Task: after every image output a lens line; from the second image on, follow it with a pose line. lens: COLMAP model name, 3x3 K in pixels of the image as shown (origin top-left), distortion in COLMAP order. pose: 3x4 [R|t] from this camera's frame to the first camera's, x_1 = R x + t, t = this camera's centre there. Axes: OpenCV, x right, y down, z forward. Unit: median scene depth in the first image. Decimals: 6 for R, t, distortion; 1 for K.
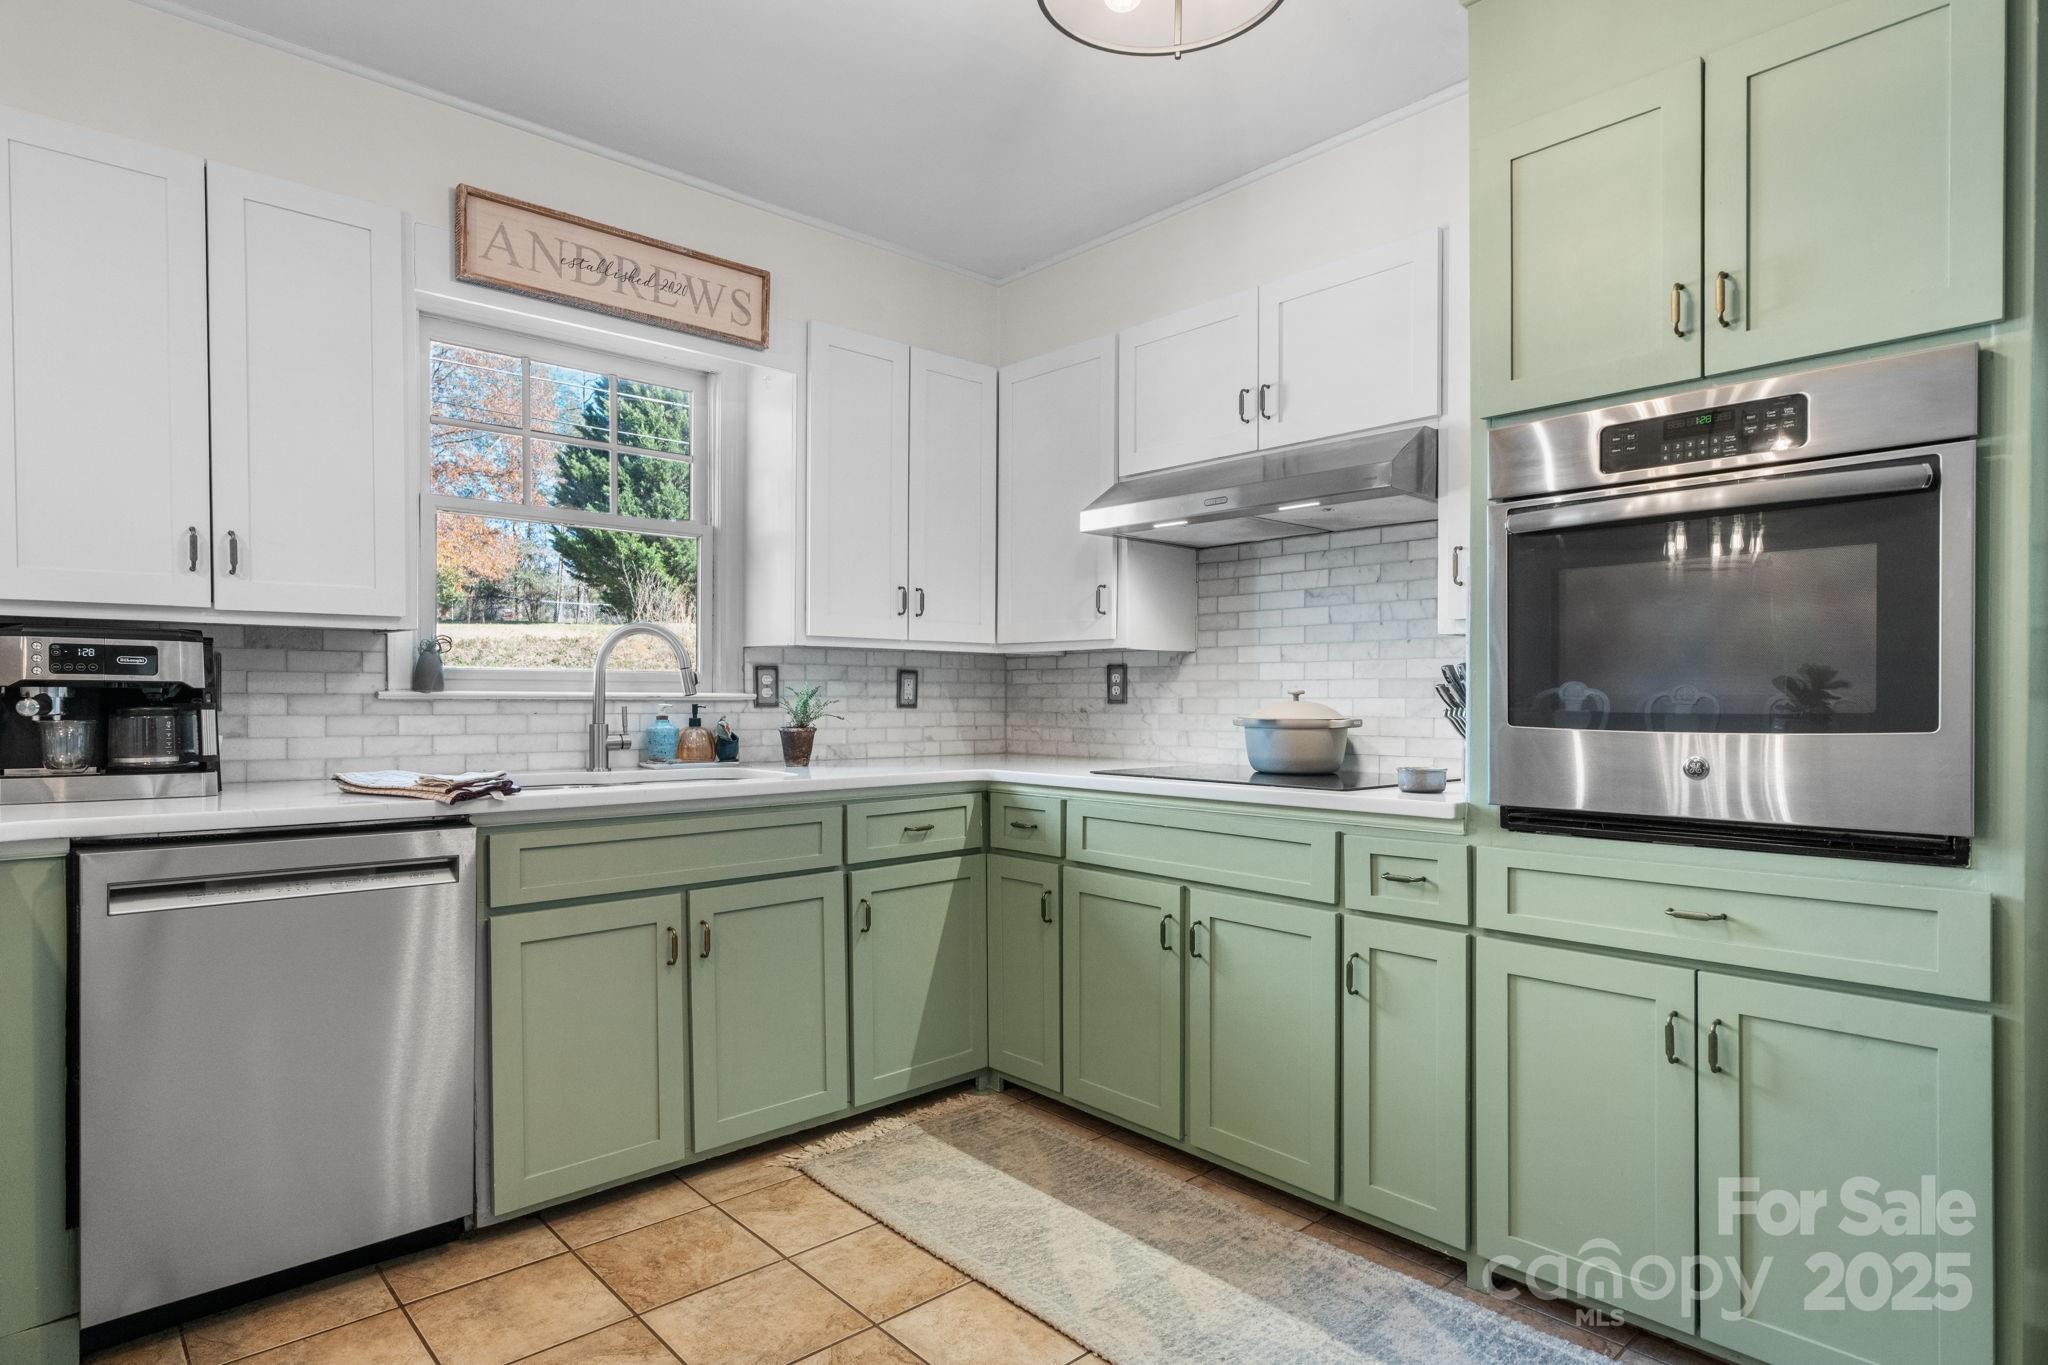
lens RADIAL K [[1108.4, 0, 1017.2], [0, 1108.4, 713.8], [0, 0, 1]] dist [0.001592, -0.001062]
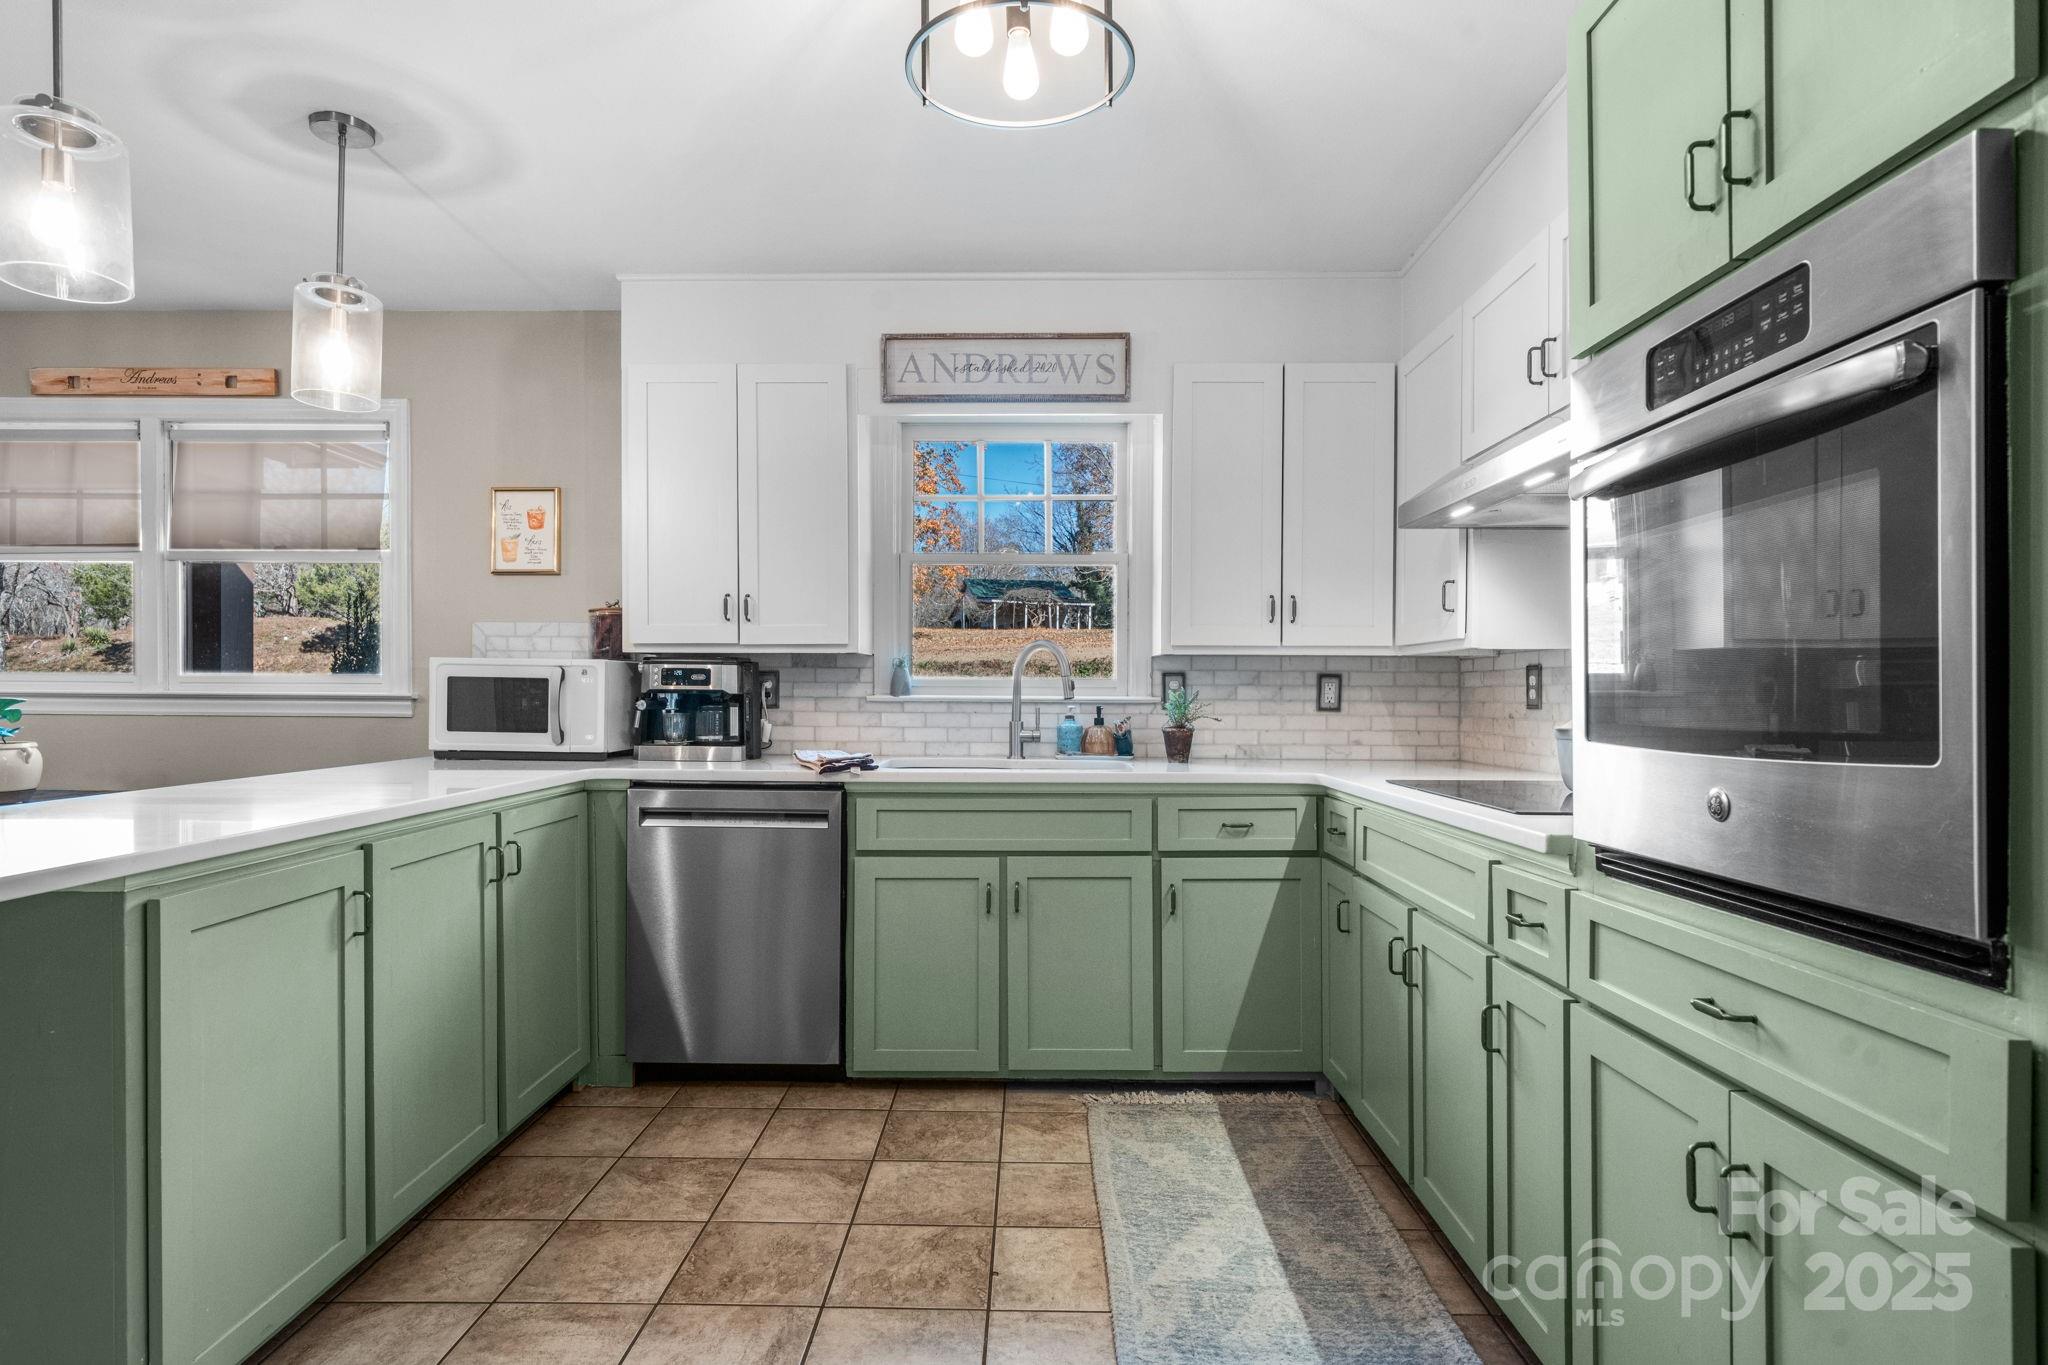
lens RADIAL K [[1074.3, 0, 1022.3], [0, 1074.3, 700.3], [0, 0, 1]] dist [0.001196, 0.000303]
pose [[0.731612, 0.003788, -0.681711, 0.499757], [-0.013109, 0.999878, -0.008512, -0.004781], [0.681595, 0.015164, 0.731572, 0.120081]]
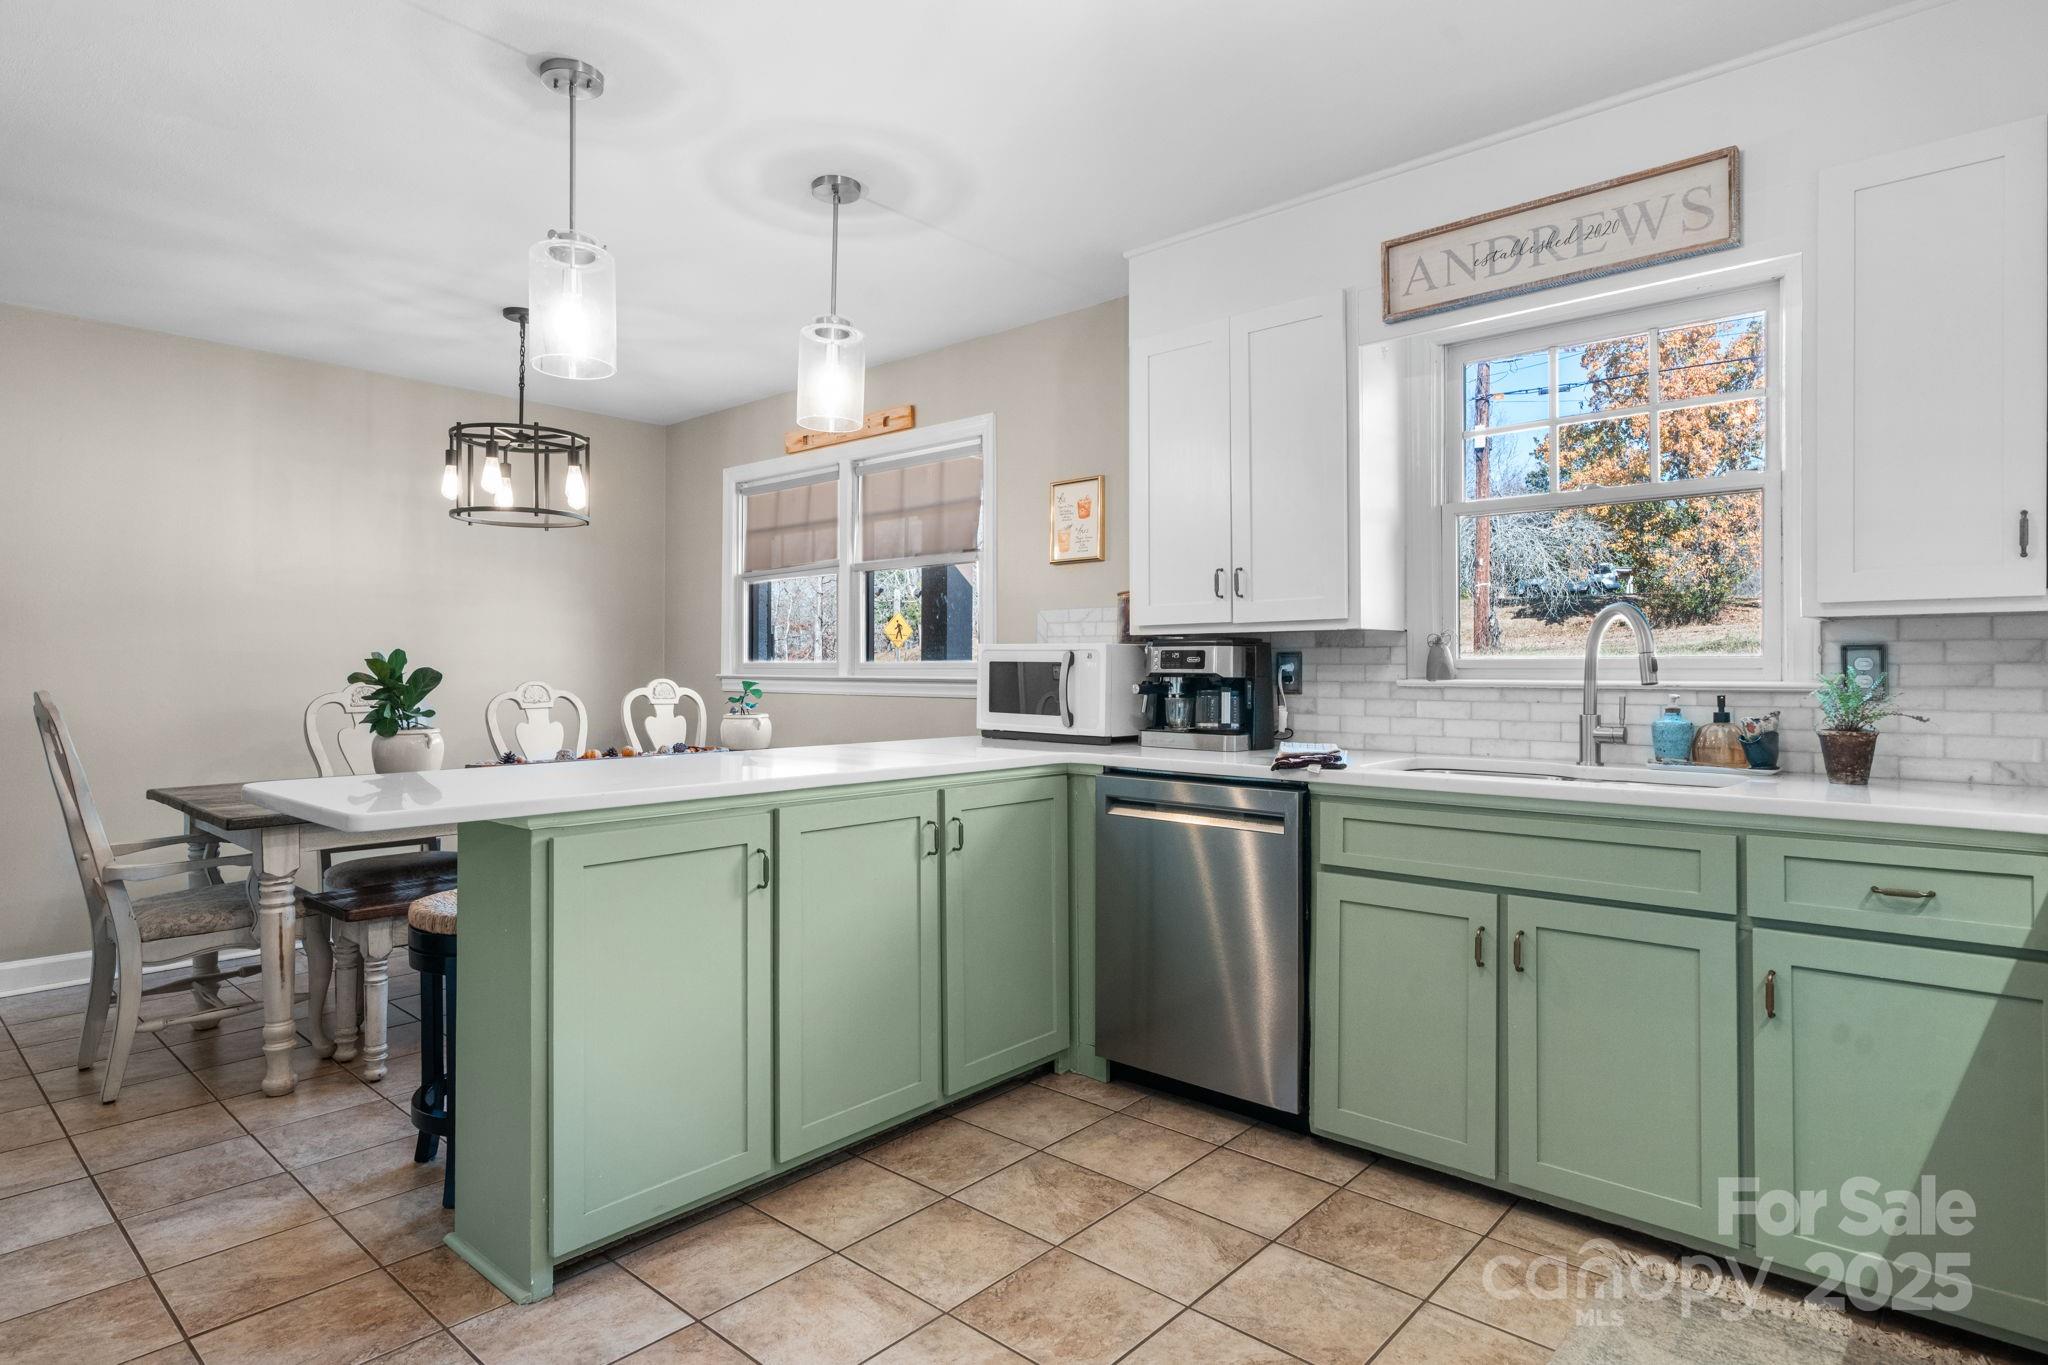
lens RADIAL K [[1102.0, 0, 1010.2], [0, 1102.0, 671.5], [0, 0, 1]] dist [0.000277, 0.000257]
pose [[0.097802, -0.006962, -0.995182, 0.543580], [-0.020148, 0.999757, -0.008974, -0.009726], [0.995002, 0.020929, 0.097638, 0.457580]]
